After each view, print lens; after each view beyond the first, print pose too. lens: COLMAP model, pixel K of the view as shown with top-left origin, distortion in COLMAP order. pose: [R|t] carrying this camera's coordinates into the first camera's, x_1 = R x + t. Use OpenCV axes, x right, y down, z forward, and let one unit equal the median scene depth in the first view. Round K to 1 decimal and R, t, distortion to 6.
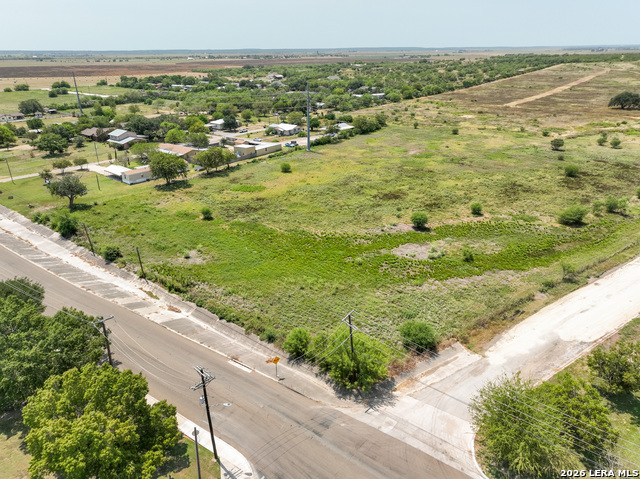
lens RADIAL K [[448.2, 0, 320.0], [0, 448.2, 239.5], [0, 0, 1]] dist [-0.002447, 0.028025]
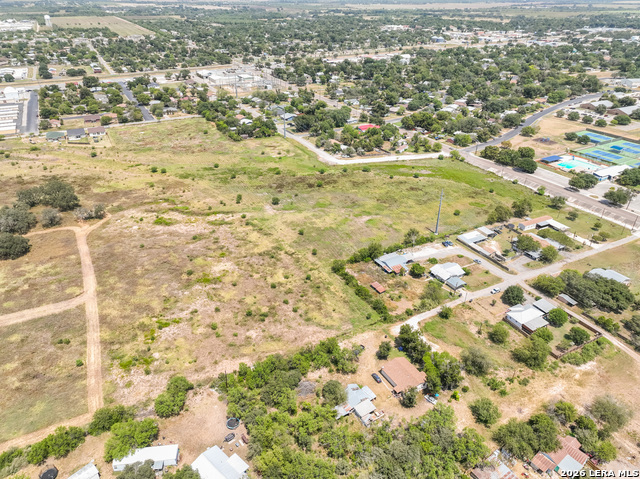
lens RADIAL K [[448.2, 0, 320.0], [0, 448.2, 239.5], [0, 0, 1]] dist [-0.002447, 0.028025]
pose [[-0.928300, -0.180582, 0.325037, -0.229831], [0.144286, 0.630712, 0.762485, -2.121486], [-0.342696, 0.754713, -0.559435, 3.177296]]
